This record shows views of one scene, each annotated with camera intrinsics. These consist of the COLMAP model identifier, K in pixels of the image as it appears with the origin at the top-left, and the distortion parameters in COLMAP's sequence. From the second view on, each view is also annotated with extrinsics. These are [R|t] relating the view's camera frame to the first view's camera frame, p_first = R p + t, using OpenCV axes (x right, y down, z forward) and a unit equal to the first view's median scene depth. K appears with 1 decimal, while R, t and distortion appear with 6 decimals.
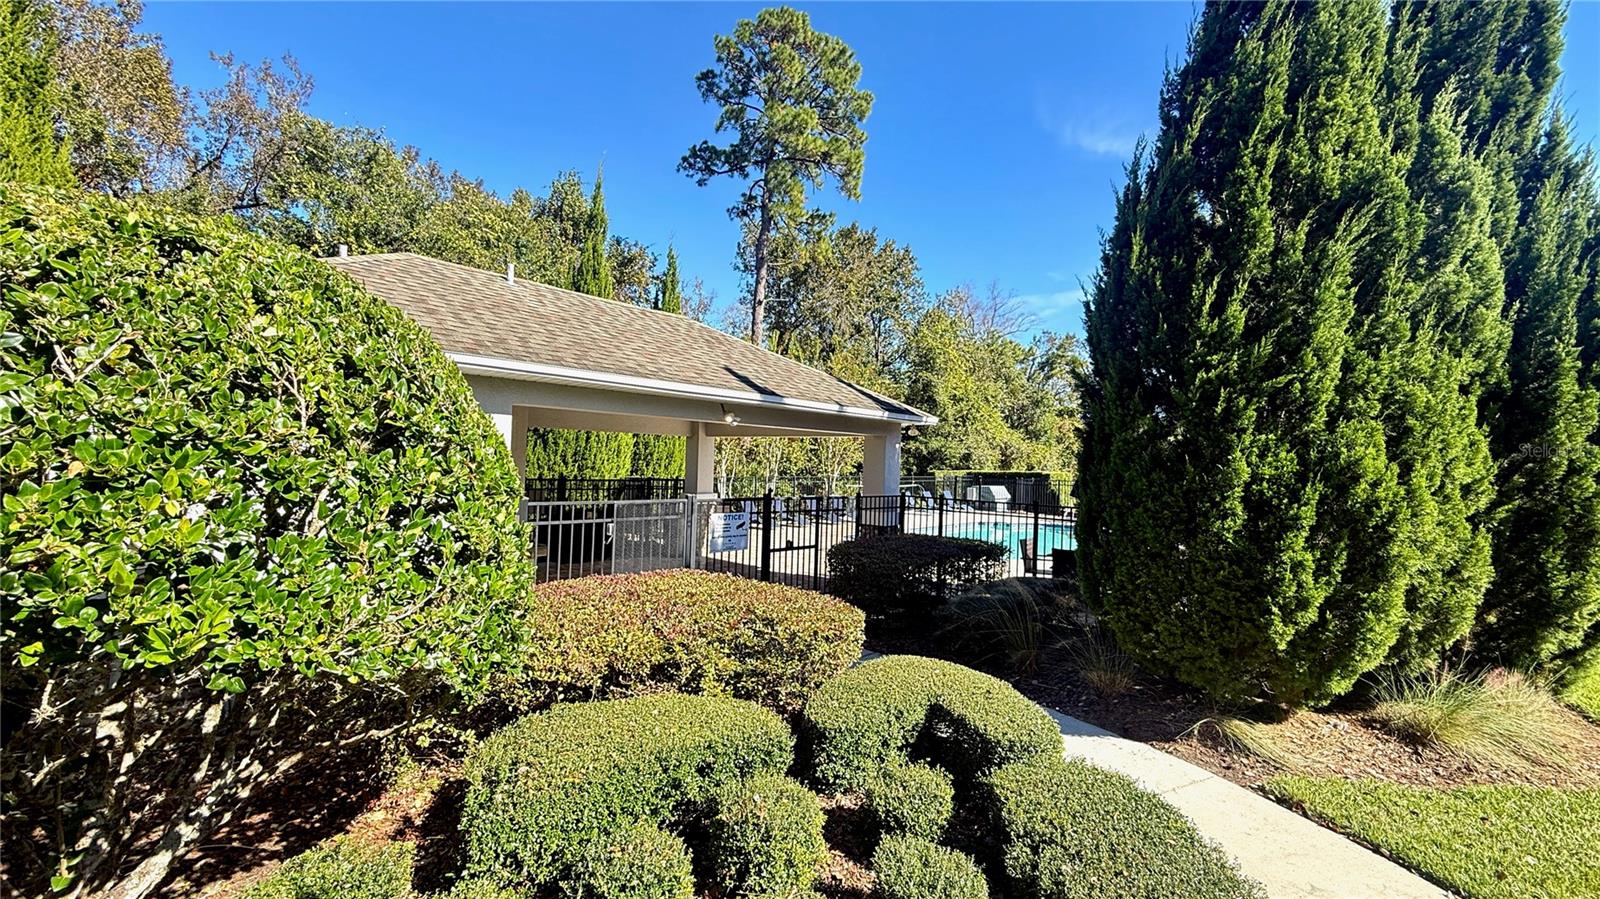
lens RADIAL K [[638.8, 0, 783.9], [0, 638.8, 461.8], [0, 0, 1]] dist [0.004349, -0.000269]
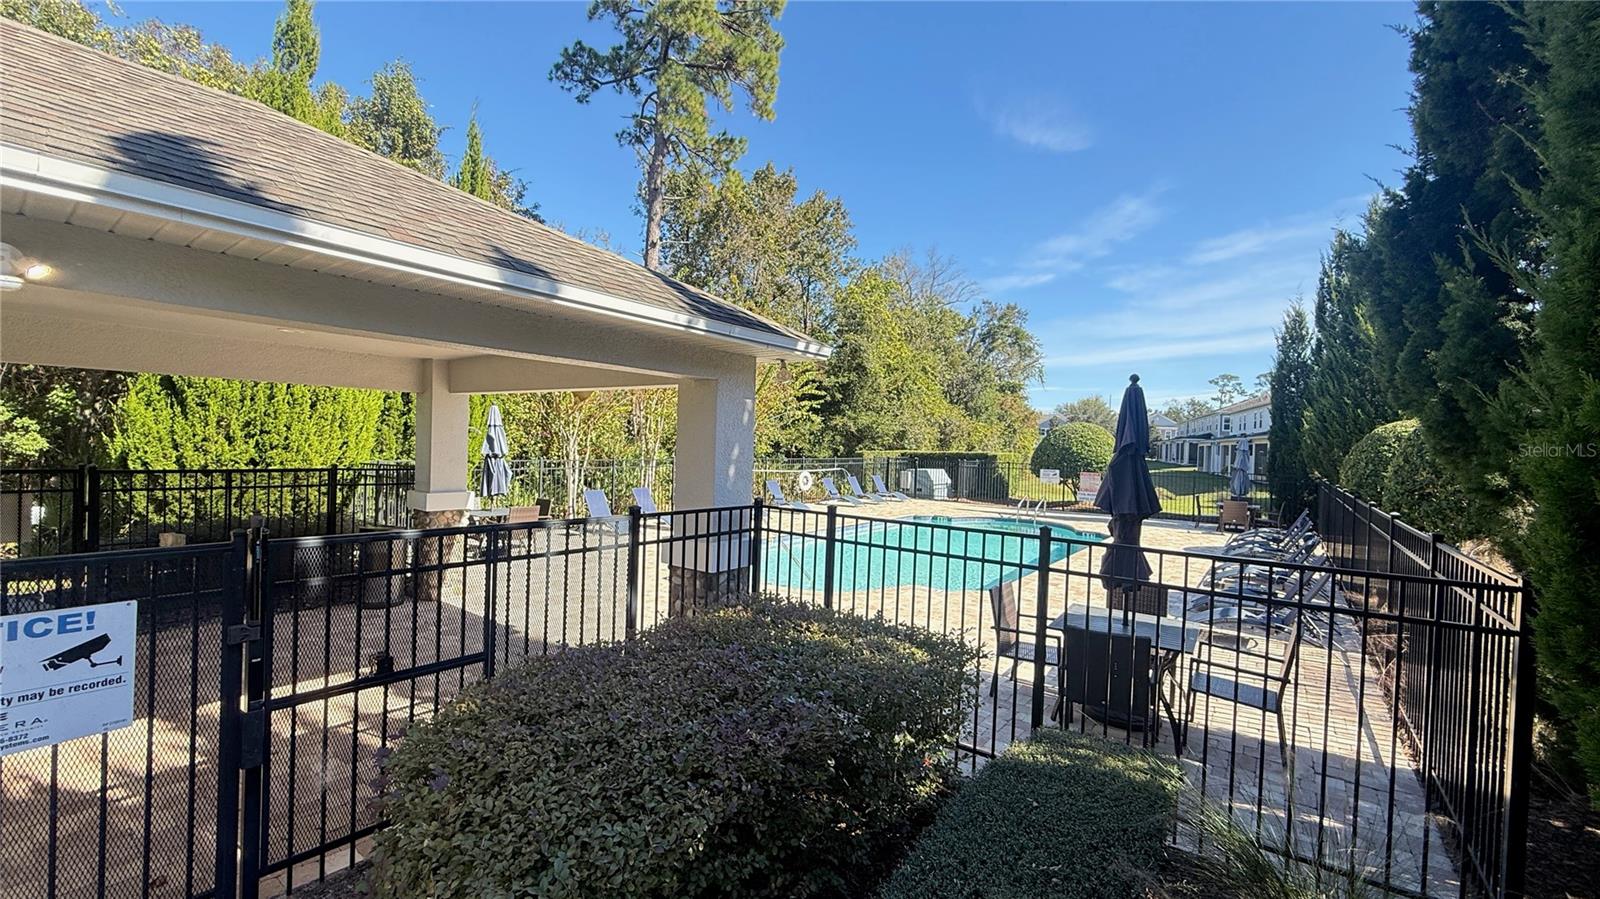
lens RADIAL K [[638.8, 0, 786.2], [0, 638.8, 457.3], [0, 0, 1]] dist [0.004349, -0.000269]
pose [[0.995470, -0.003092, 0.095023, 0.050722], [0.000923, 0.999738, 0.022860, 0.002553], [-0.095069, -0.022669, 0.995213, 0.160379]]
